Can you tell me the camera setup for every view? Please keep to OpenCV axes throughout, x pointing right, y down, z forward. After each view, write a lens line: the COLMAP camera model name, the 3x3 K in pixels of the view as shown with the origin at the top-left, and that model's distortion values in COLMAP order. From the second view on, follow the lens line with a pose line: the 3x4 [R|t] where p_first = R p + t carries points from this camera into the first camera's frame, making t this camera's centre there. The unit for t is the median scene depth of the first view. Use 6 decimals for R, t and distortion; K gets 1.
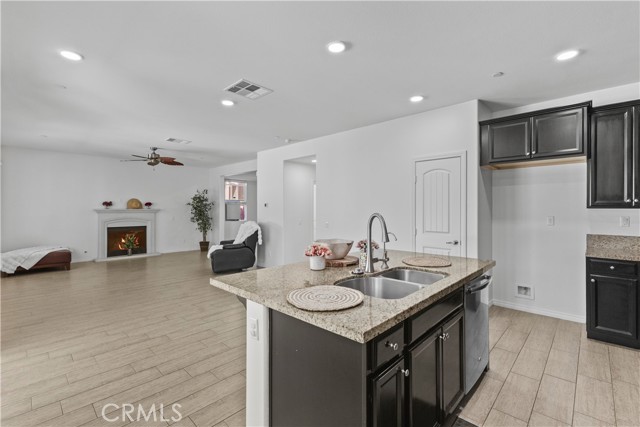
lens RADIAL K [[281.2, 0, 320.8], [0, 281.2, 209.3], [0, 0, 1]] dist [0.008913, -0.002114]
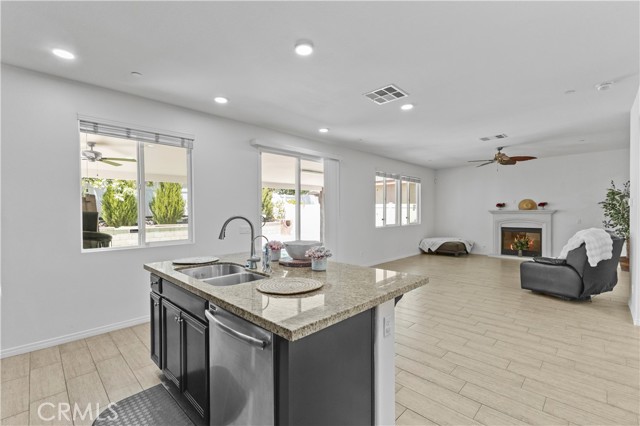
lens RADIAL K [[281.2, 0, 323.9], [0, 281.2, 214.6], [0, 0, 1]] dist [0.008913, -0.002114]
pose [[0.003723, 0.013460, -0.999902, 0.317232], [0.006494, 0.999888, 0.013484, -0.002215], [0.999972, -0.006544, 0.003635, 0.317576]]
